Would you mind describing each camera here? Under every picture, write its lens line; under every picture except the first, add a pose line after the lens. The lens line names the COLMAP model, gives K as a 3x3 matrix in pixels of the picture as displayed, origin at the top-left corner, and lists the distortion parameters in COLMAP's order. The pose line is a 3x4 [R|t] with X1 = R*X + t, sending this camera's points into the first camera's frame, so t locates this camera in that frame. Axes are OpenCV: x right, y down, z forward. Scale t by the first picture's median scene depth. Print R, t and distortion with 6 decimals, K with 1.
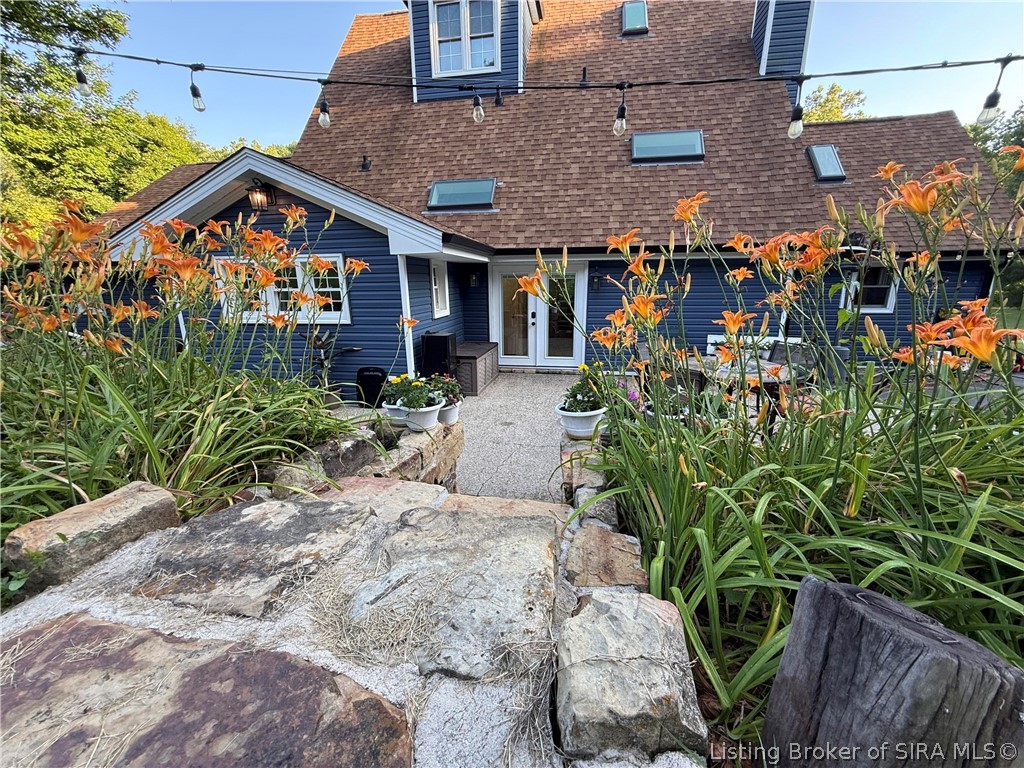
lens RADIAL K [[409.6, 0, 509.7], [0, 409.6, 387.0], [0, 0, 1]] dist [0.000025, 0.000004]
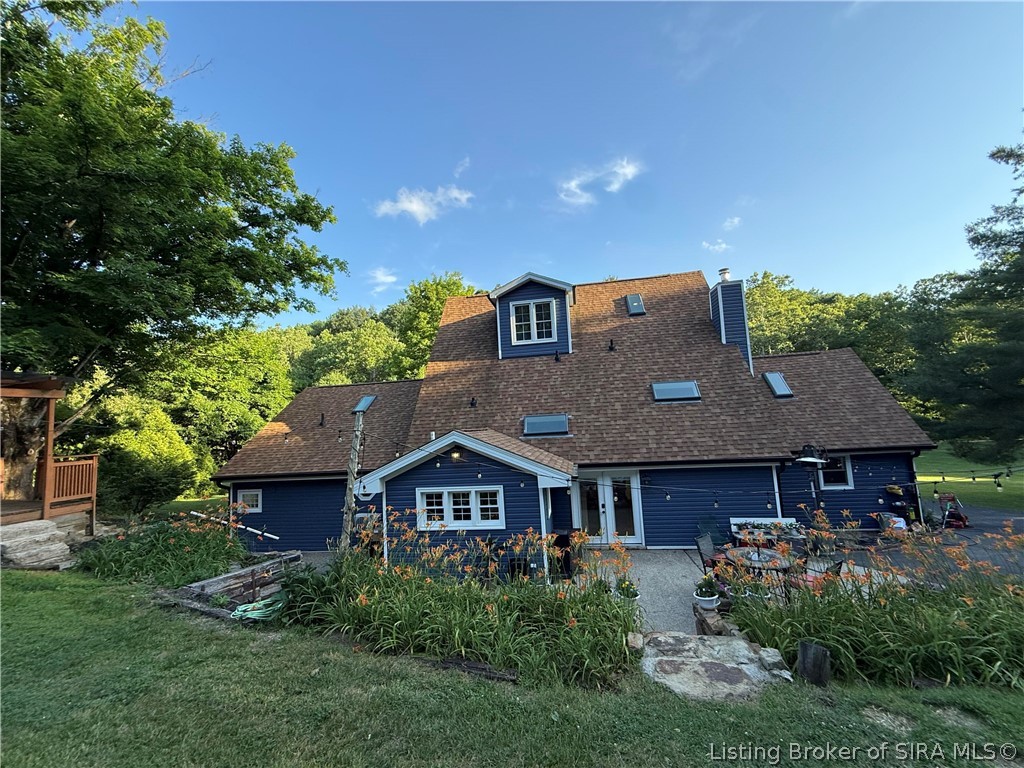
lens RADIAL K [[409.6, 0, 509.7], [0, 409.6, 387.0], [0, 0, 1]] dist [0.000025, 0.000004]
pose [[0.998947, -0.041199, 0.020177, -0.276697], [0.045614, 0.938865, -0.341250, -0.092899], [-0.004885, 0.341811, 0.939756, -0.470017]]
